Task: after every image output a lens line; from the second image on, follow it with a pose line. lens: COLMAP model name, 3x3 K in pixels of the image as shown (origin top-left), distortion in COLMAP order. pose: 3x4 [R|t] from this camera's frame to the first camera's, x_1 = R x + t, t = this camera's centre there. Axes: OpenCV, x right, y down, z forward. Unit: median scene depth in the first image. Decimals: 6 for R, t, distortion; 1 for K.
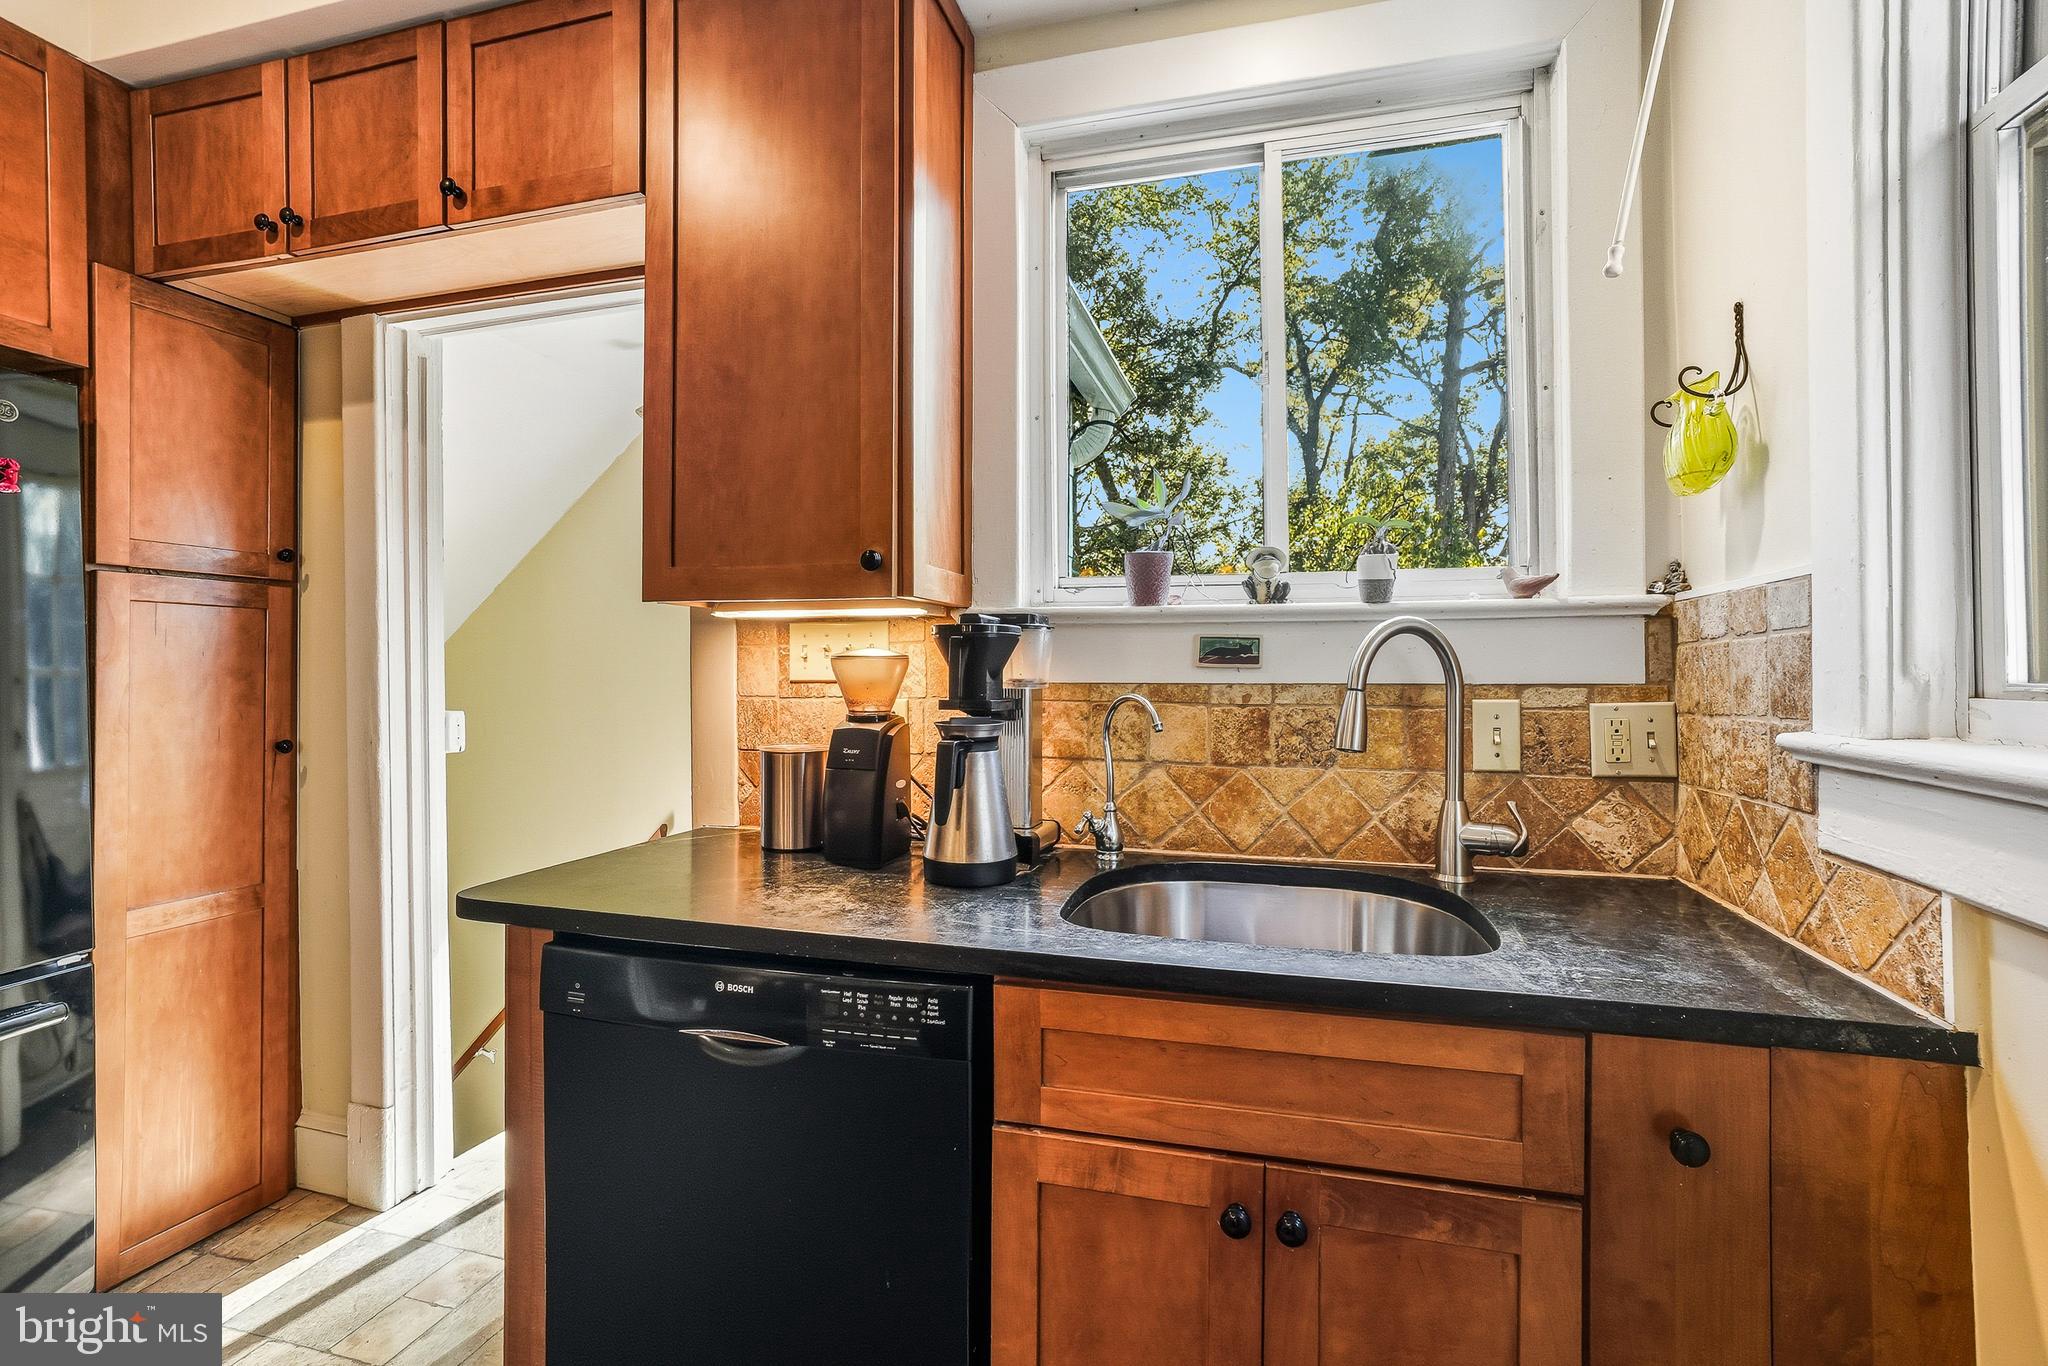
lens RADIAL K [[936.5, 0, 1023.7], [0, 936.5, 669.5], [0, 0, 1]] dist [-0.027491, 0.008215]
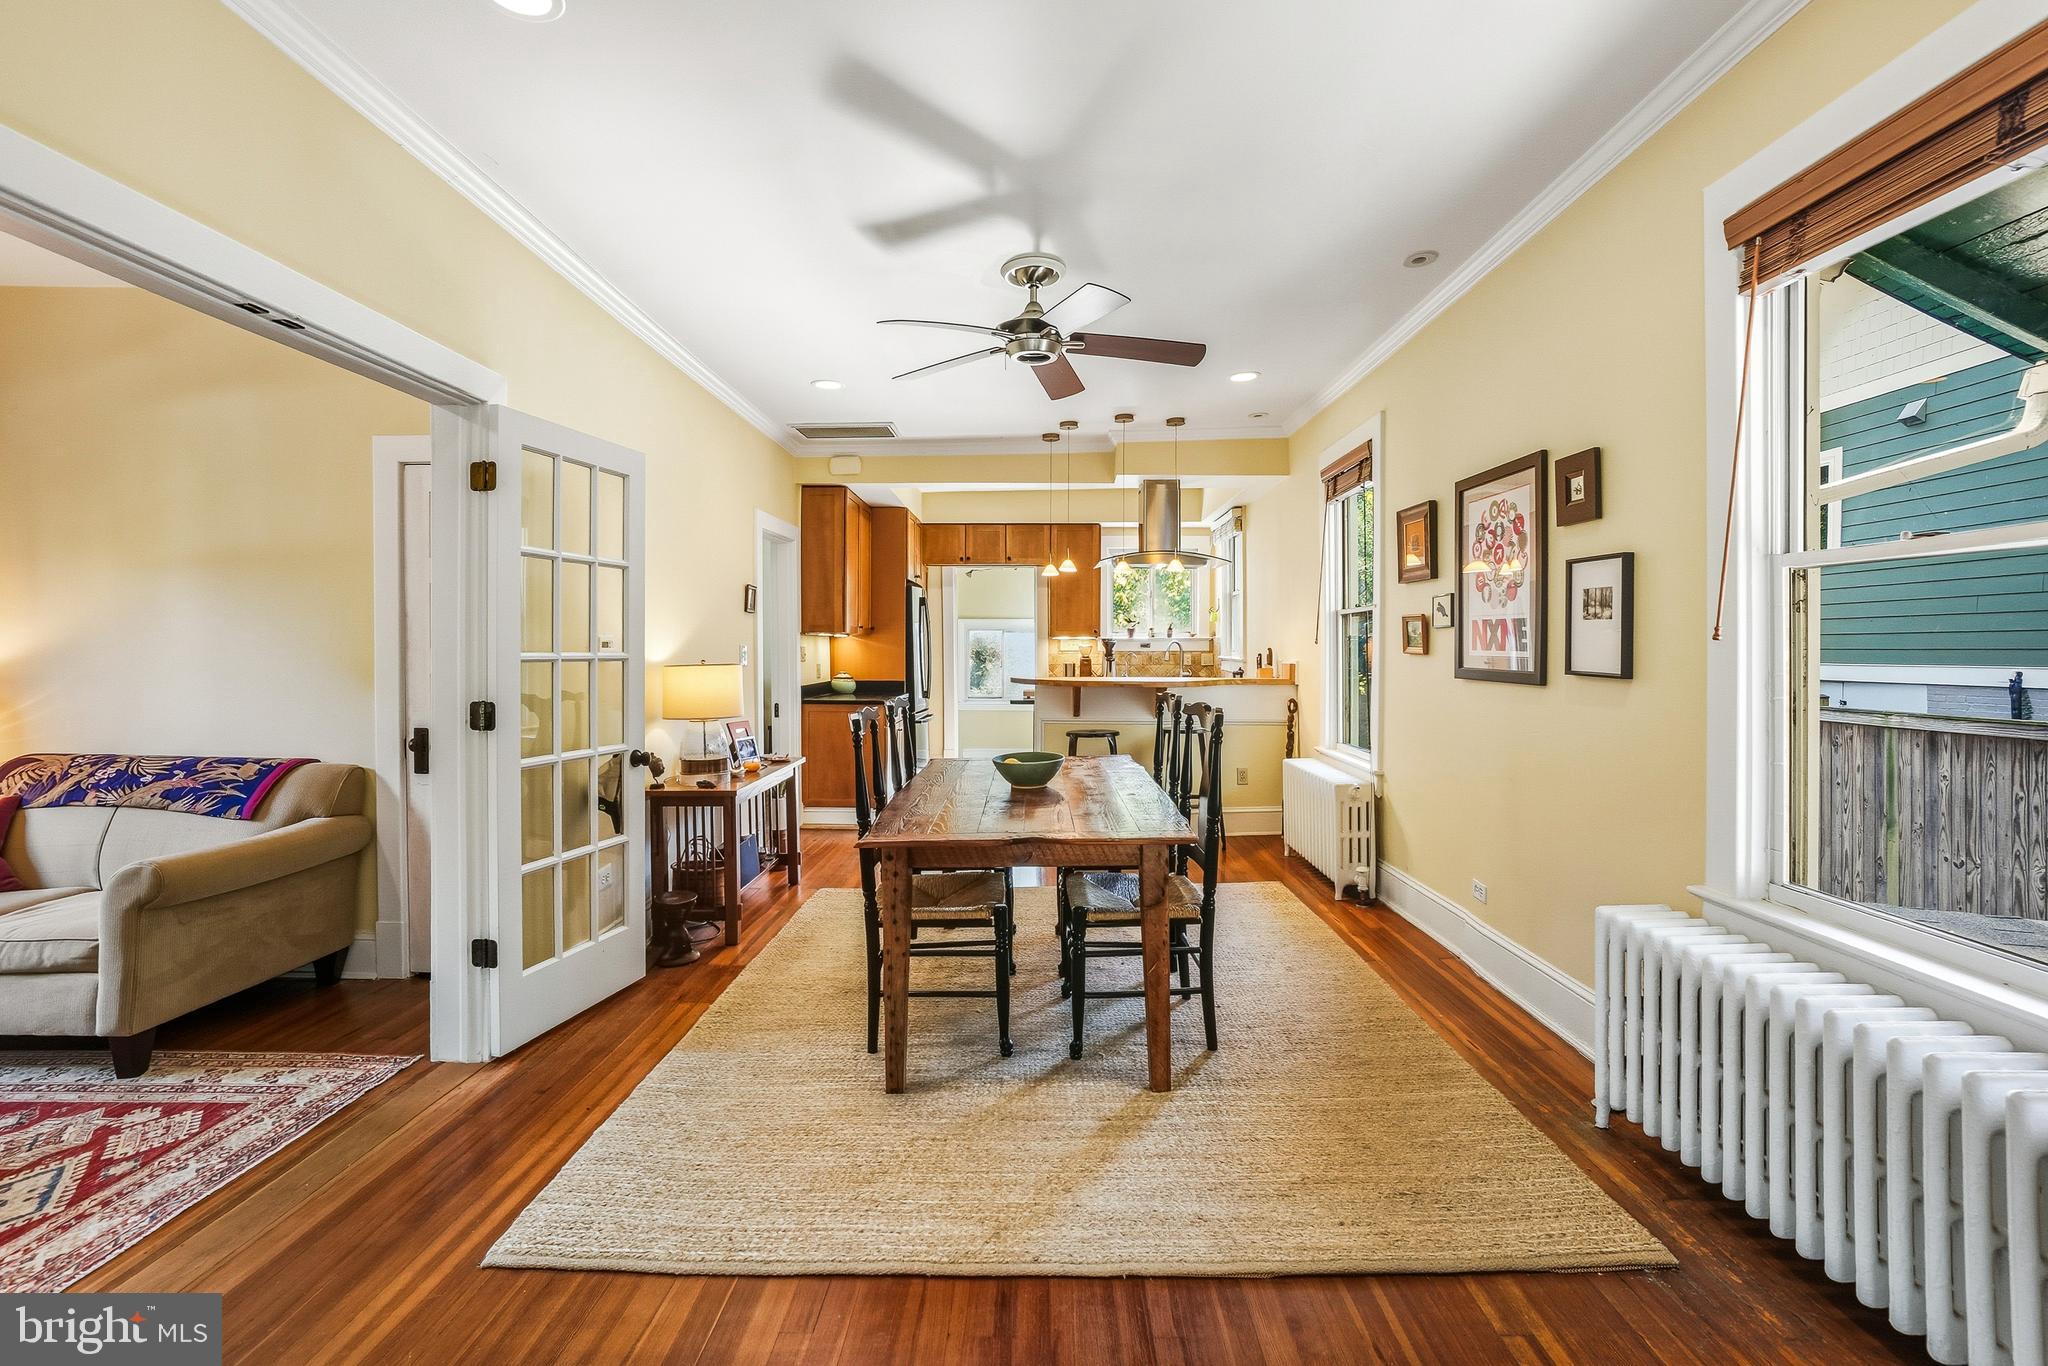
lens RADIAL K [[936.5, 0, 1030.9], [0, 936.5, 675.4], [0, 0, 1]] dist [-0.027491, 0.008215]
pose [[0.961705, -0.006208, 0.274016, -2.221405], [-0.002159, 0.999541, 0.030223, -0.009587], [-0.274078, -0.029657, 0.961250, -4.747240]]
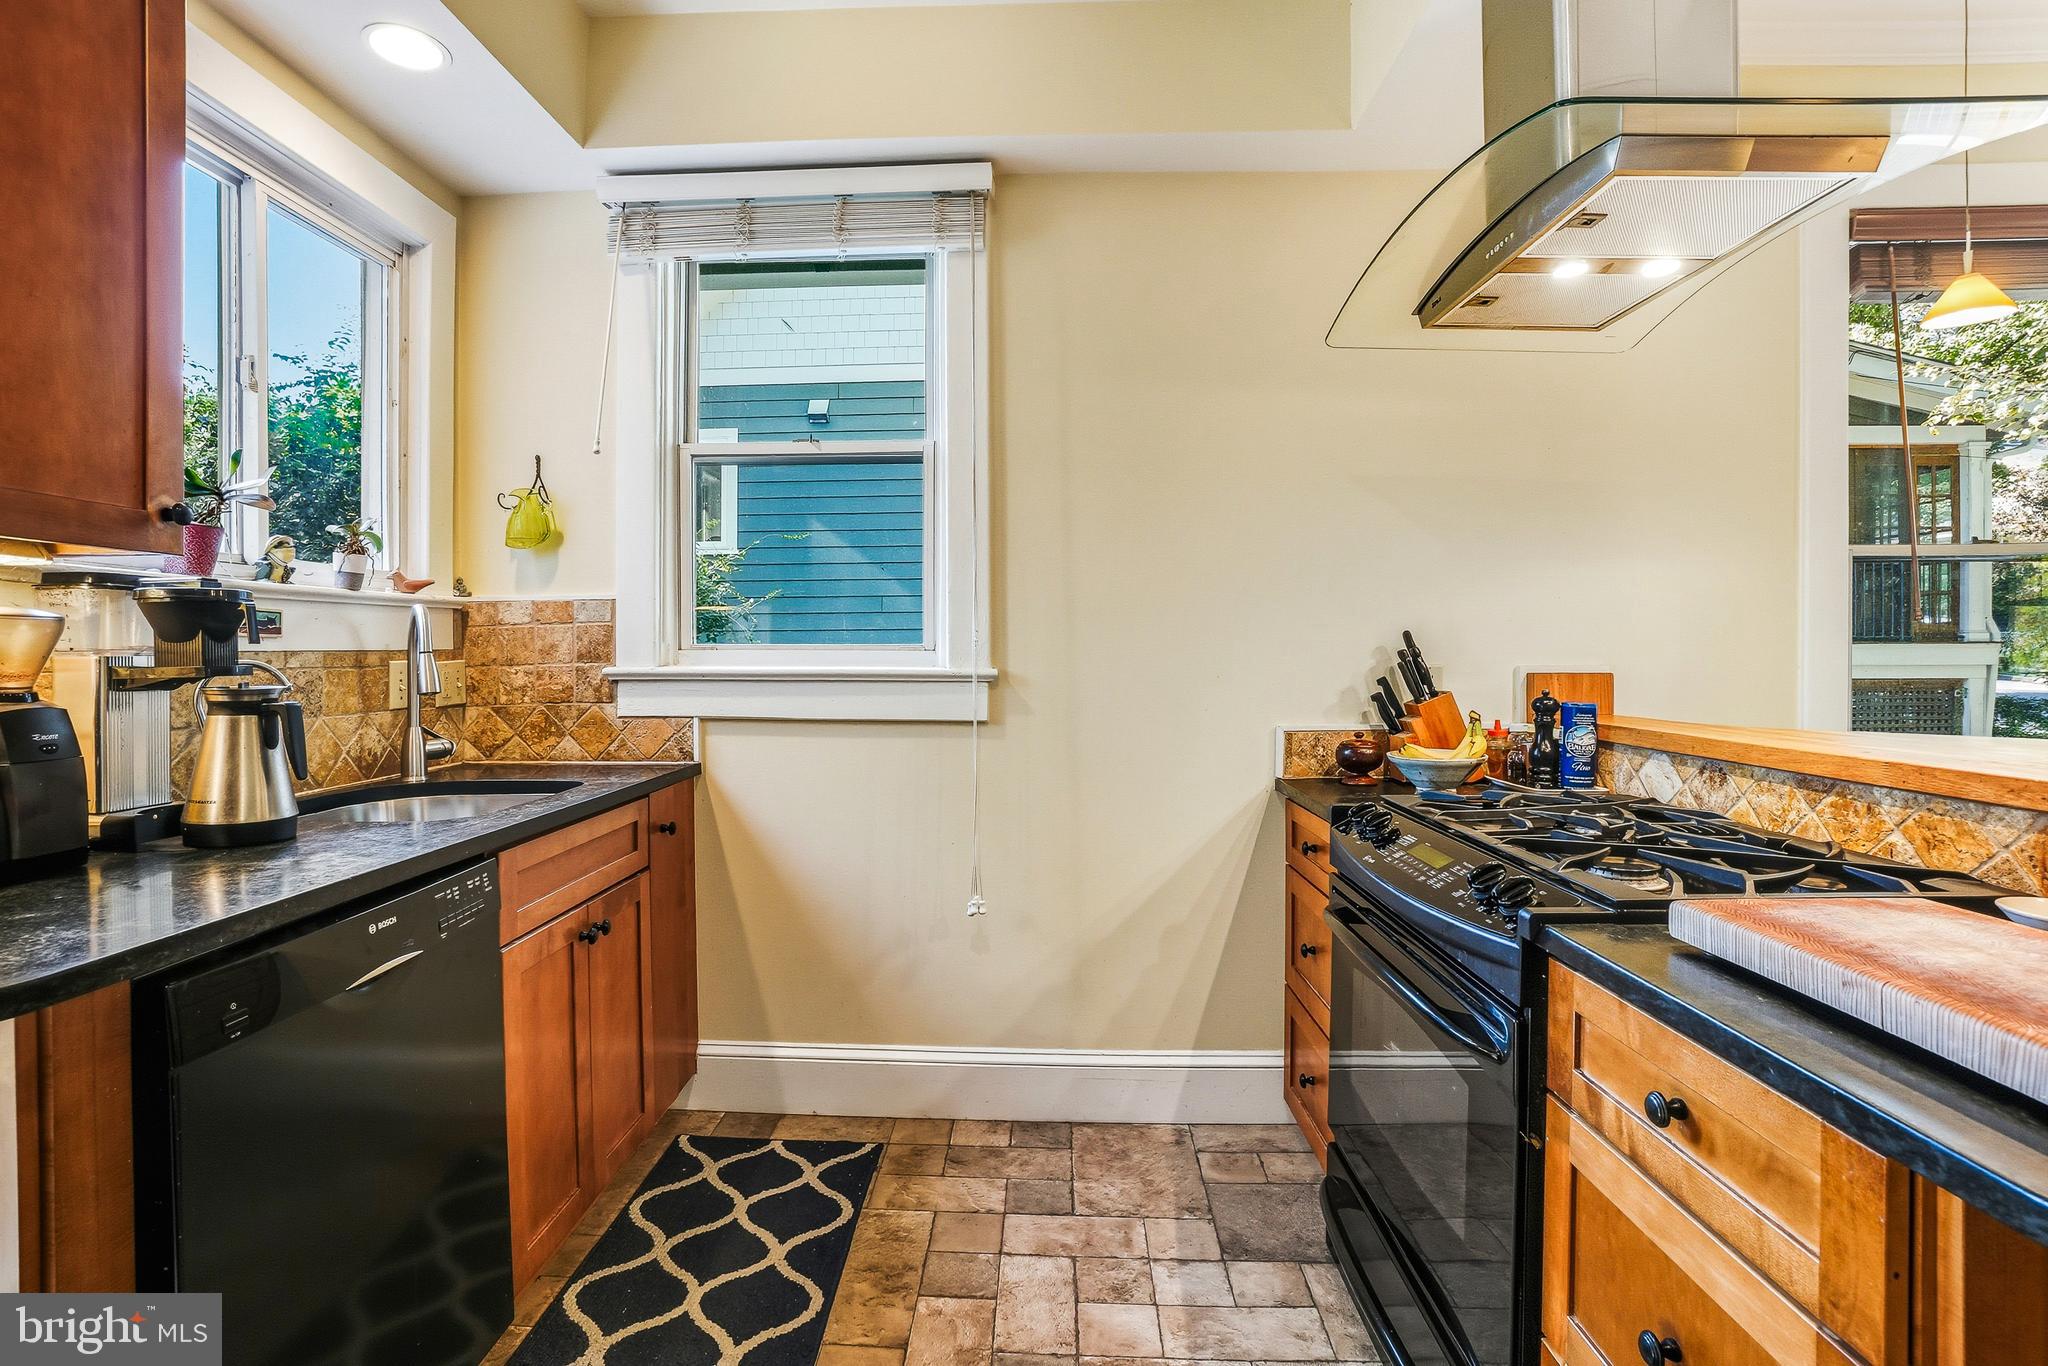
lens RADIAL K [[936.5, 0, 990.4], [0, 936.5, 648.5], [0, 0, 1]] dist [-0.027491, 0.008215]
pose [[-0.225993, 0.000776, 0.974129, -1.158314], [0.003513, 0.999994, 0.000018, 0.016697], [-0.974123, 0.003426, -0.225994, 0.419746]]
